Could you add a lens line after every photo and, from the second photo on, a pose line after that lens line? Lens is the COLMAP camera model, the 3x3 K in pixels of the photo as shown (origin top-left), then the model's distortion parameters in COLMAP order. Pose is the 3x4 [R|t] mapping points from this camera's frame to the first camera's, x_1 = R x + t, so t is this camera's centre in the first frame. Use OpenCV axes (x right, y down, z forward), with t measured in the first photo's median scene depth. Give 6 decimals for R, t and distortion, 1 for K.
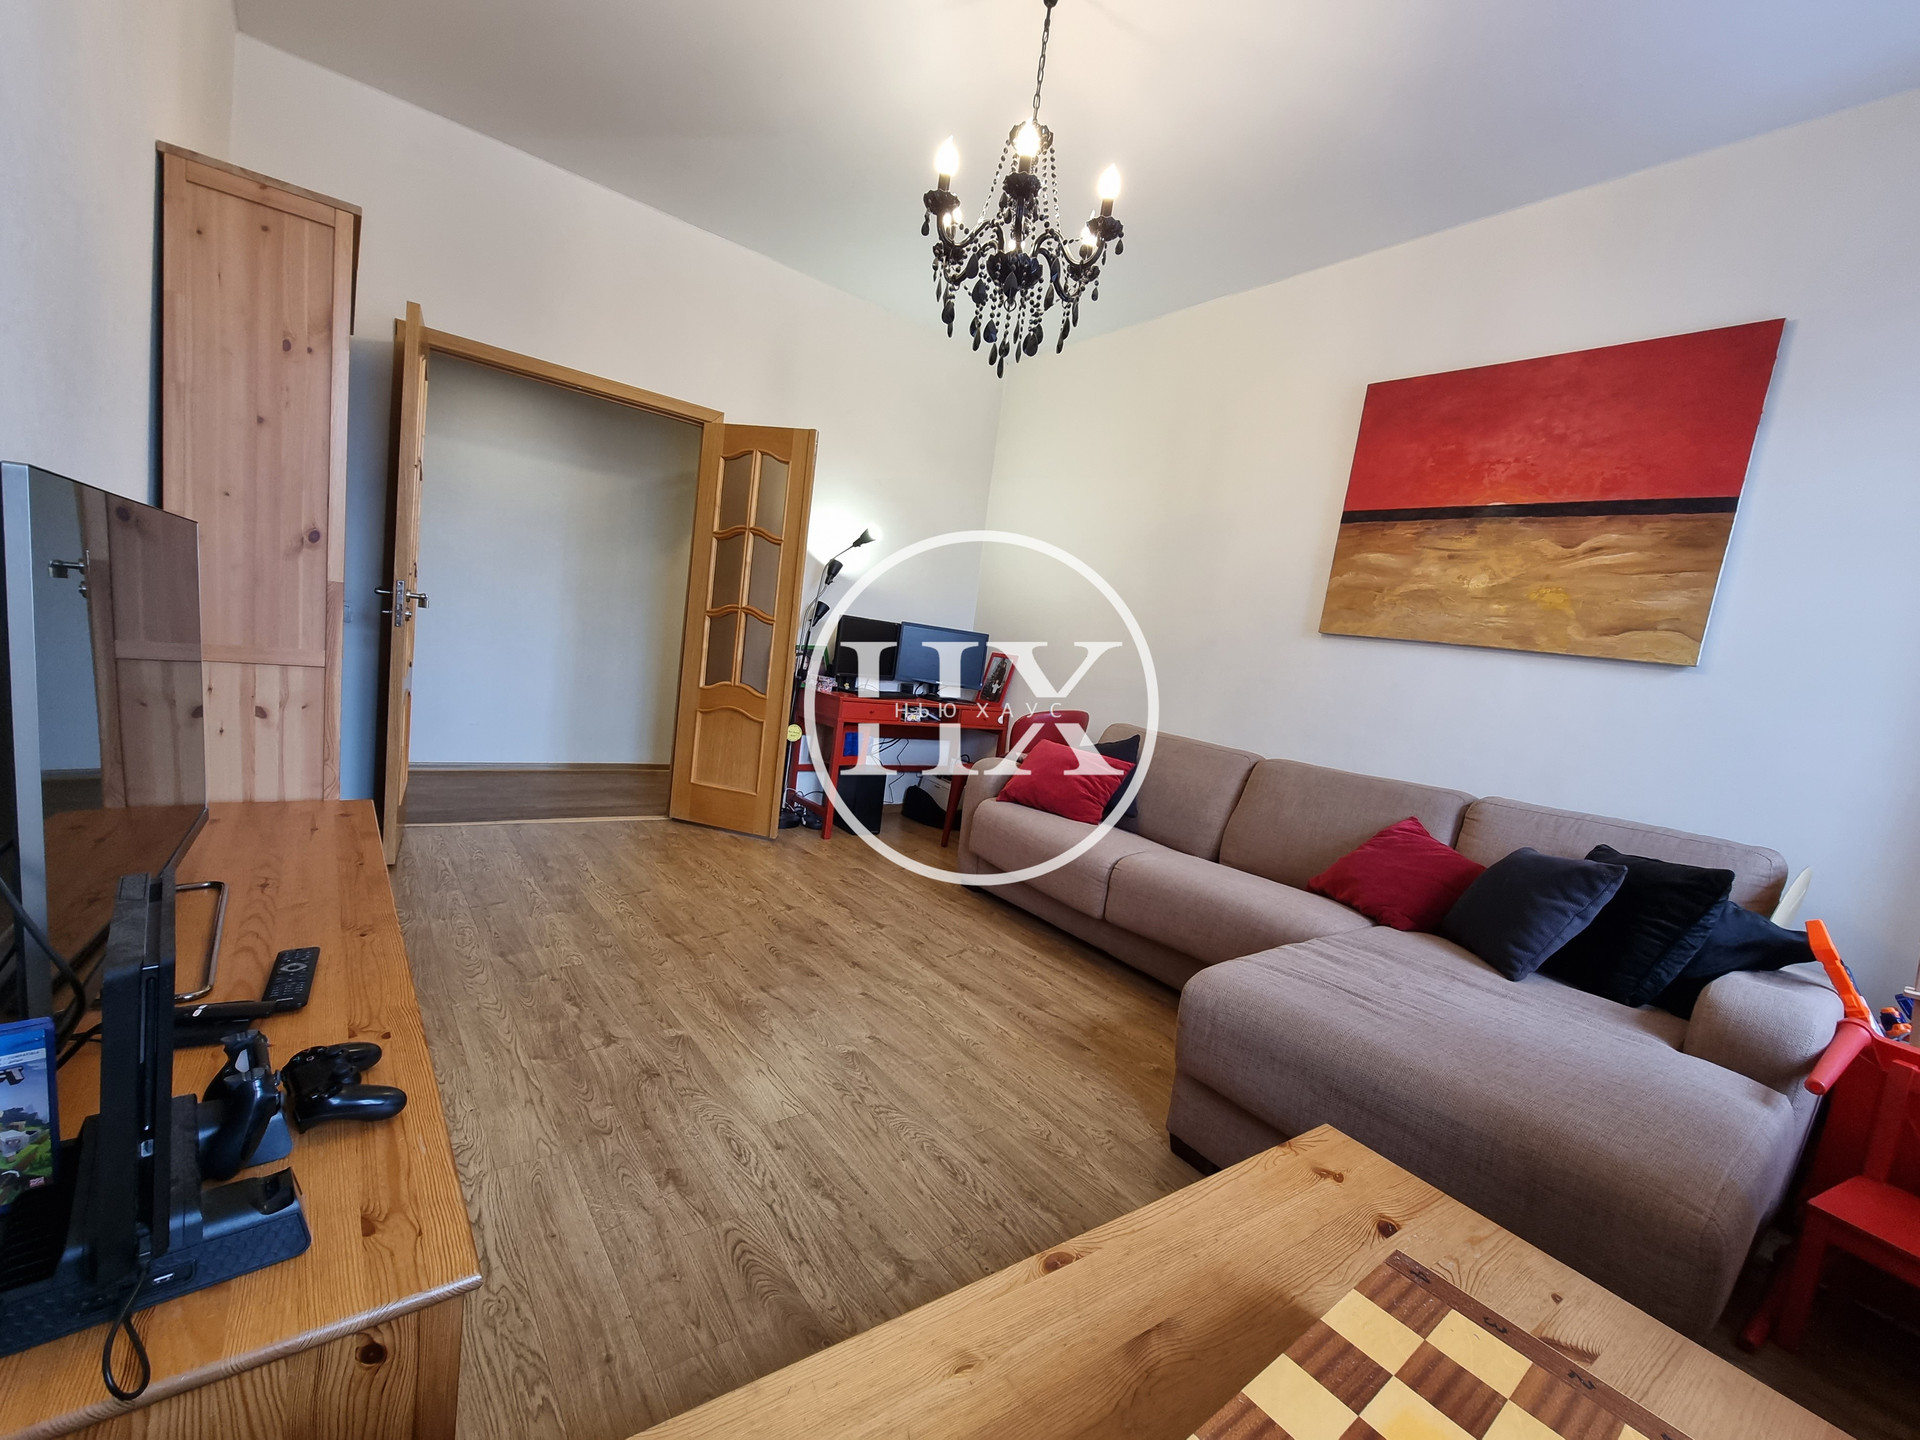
lens RADIAL K [[790.0, 0, 963.5], [0, 790.0, 729.4], [0, 0, 1]] dist [-0.008041, 0.000927]
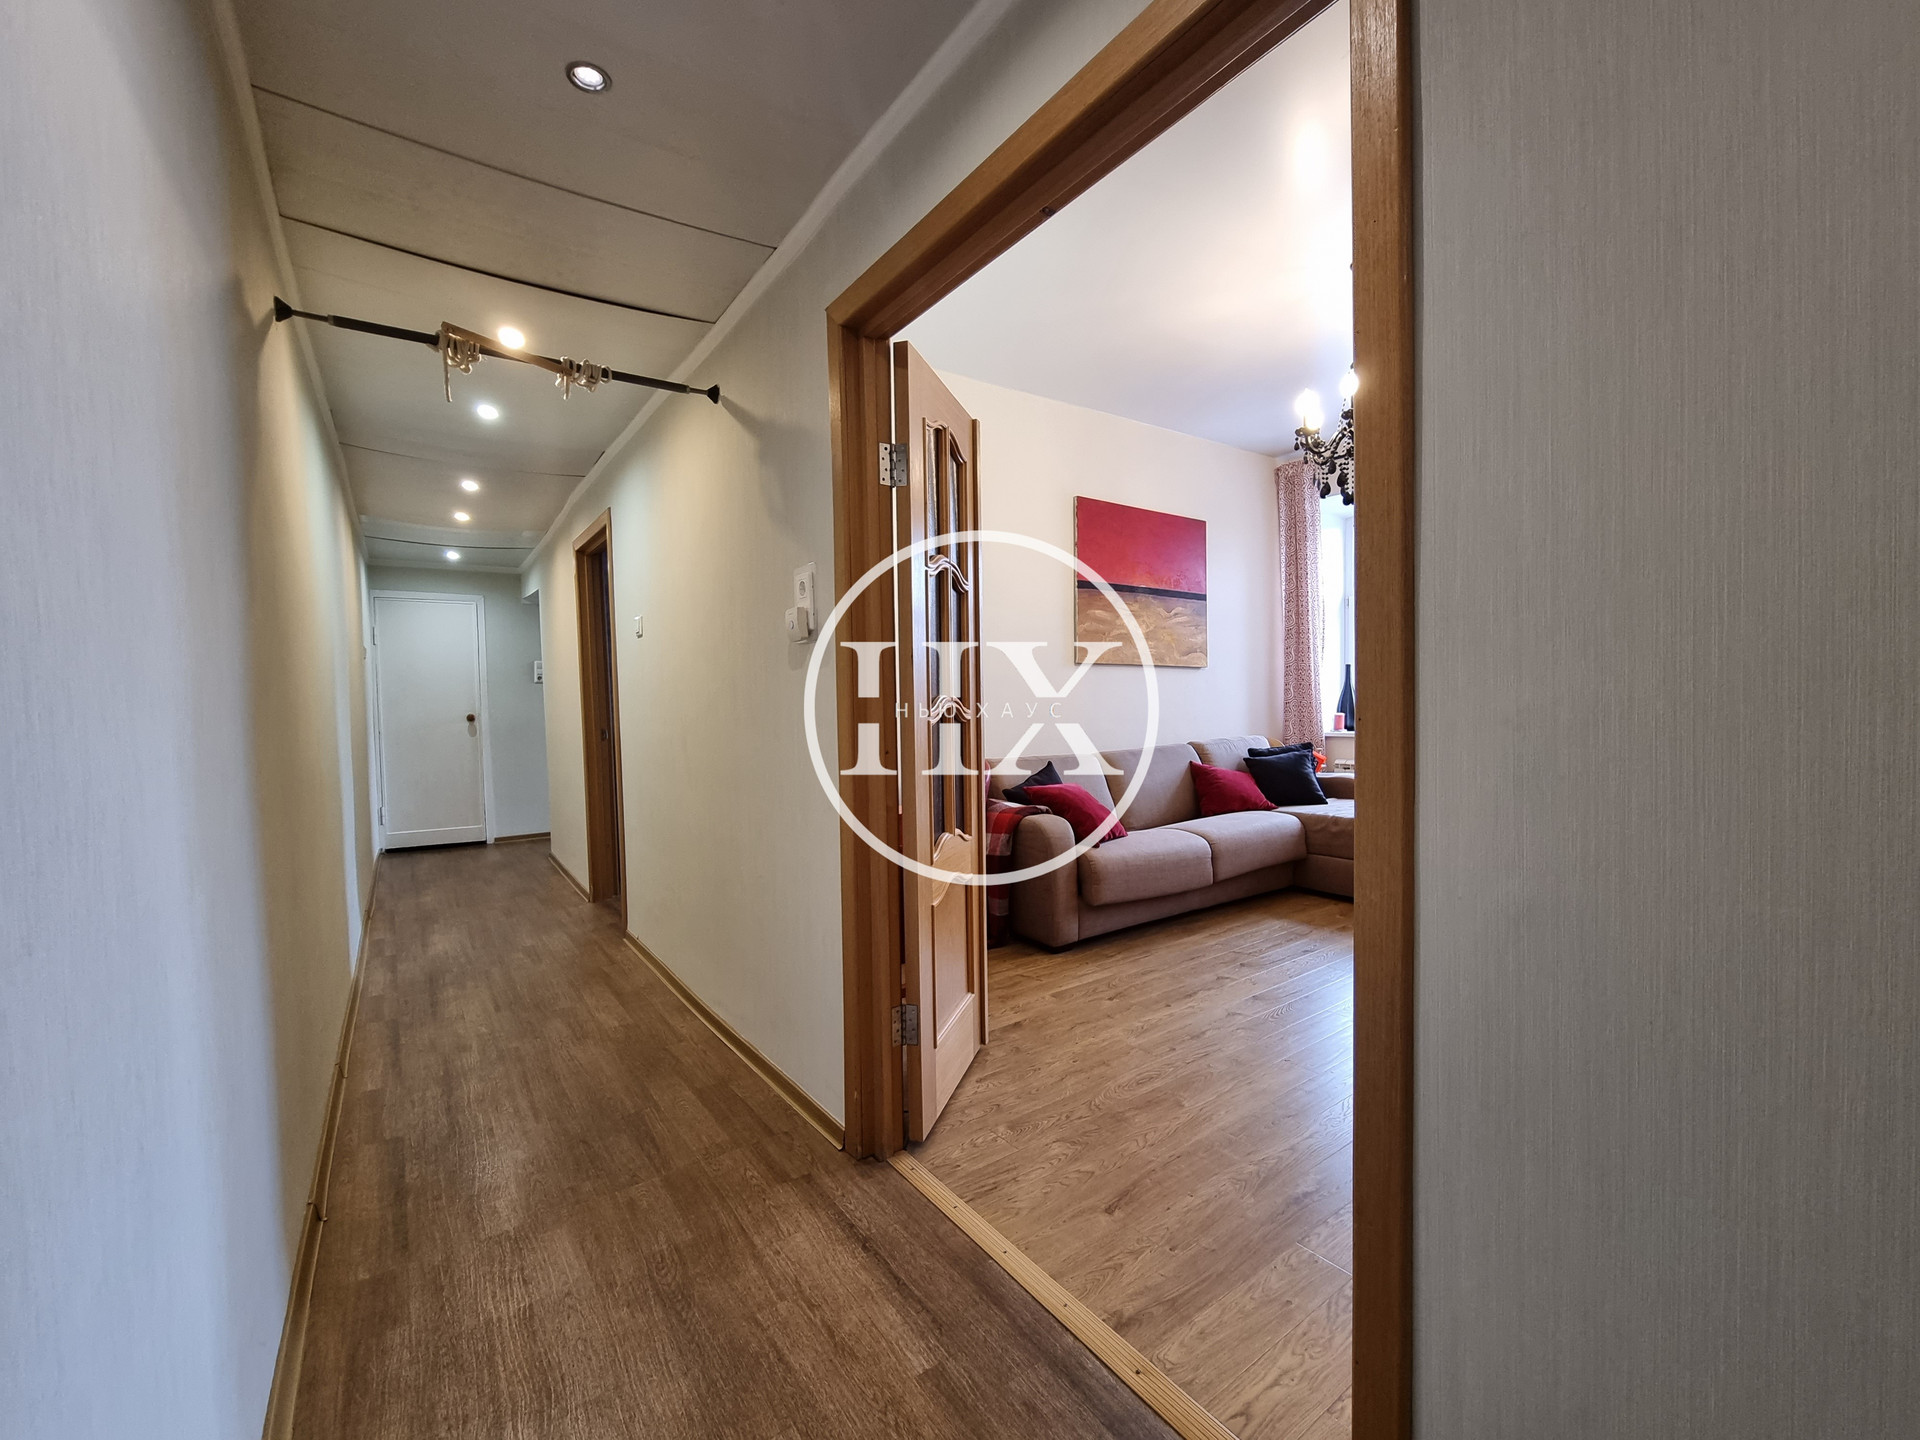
lens RADIAL K [[790.0, 0, 971.4], [0, 790.0, 726.2], [0, 0, 1]] dist [-0.008041, 0.000927]
pose [[0.035170, -0.167480, 0.985248, -1.167490], [0.128783, 0.978398, 0.161719, -0.311928], [-0.991049, 0.121195, 0.055979, 1.312786]]
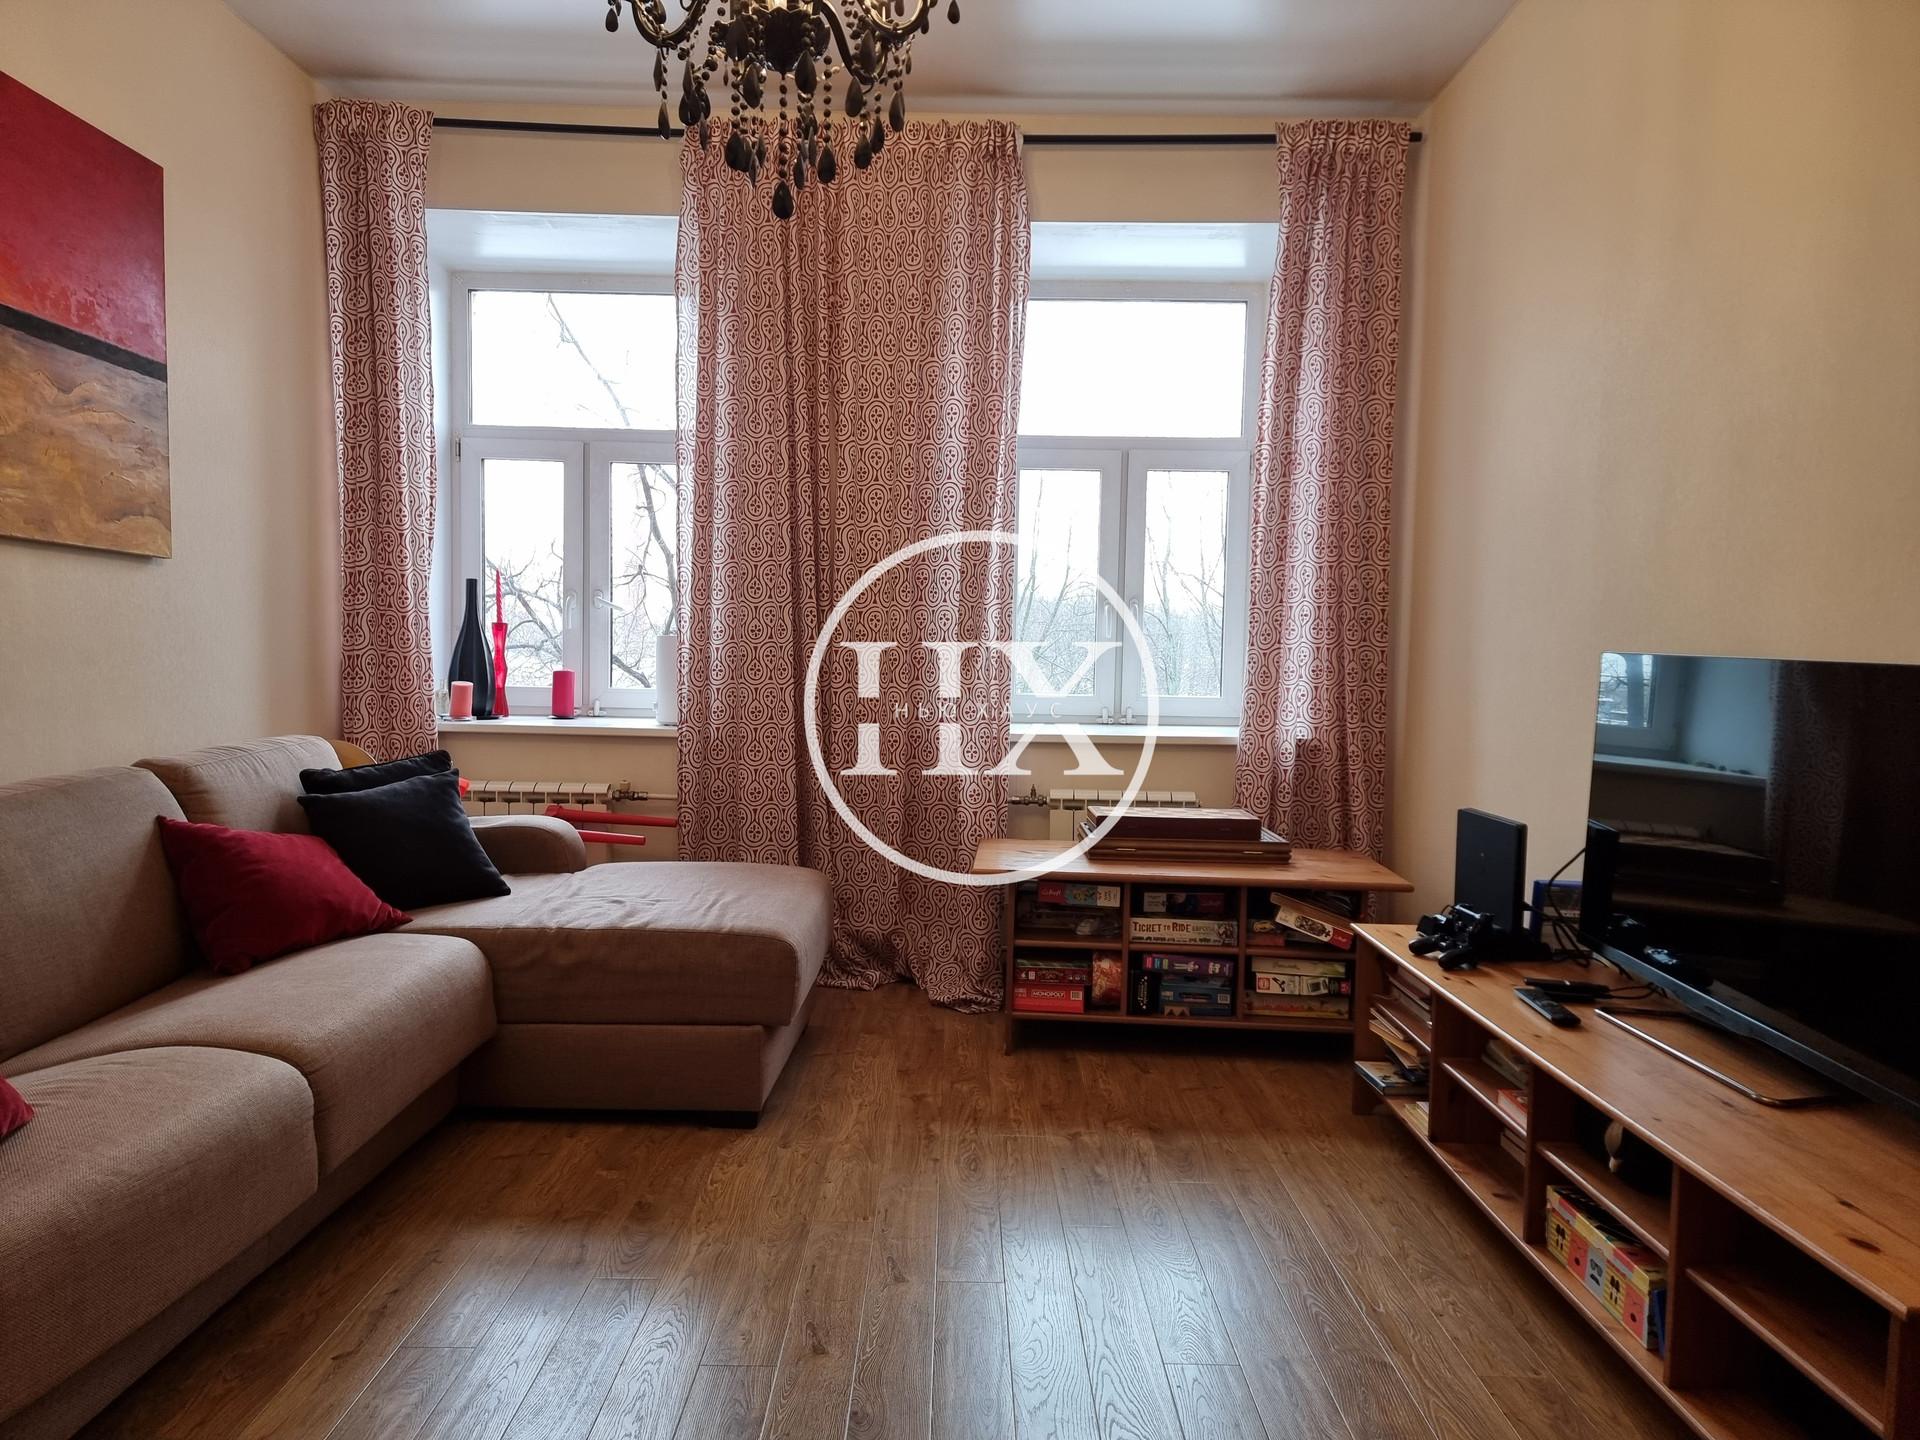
lens RADIAL K [[1312.0, 0, 939.2], [0, 1312.0, 717.0], [0, 0, 1]] dist [0.067710, -0.031107]
pose [[-0.763915, -0.179966, 0.619714, -0.562711], [-0.052740, 0.974524, 0.217992, -0.232088], [-0.643158, 0.133844, -0.753945, 1.329165]]
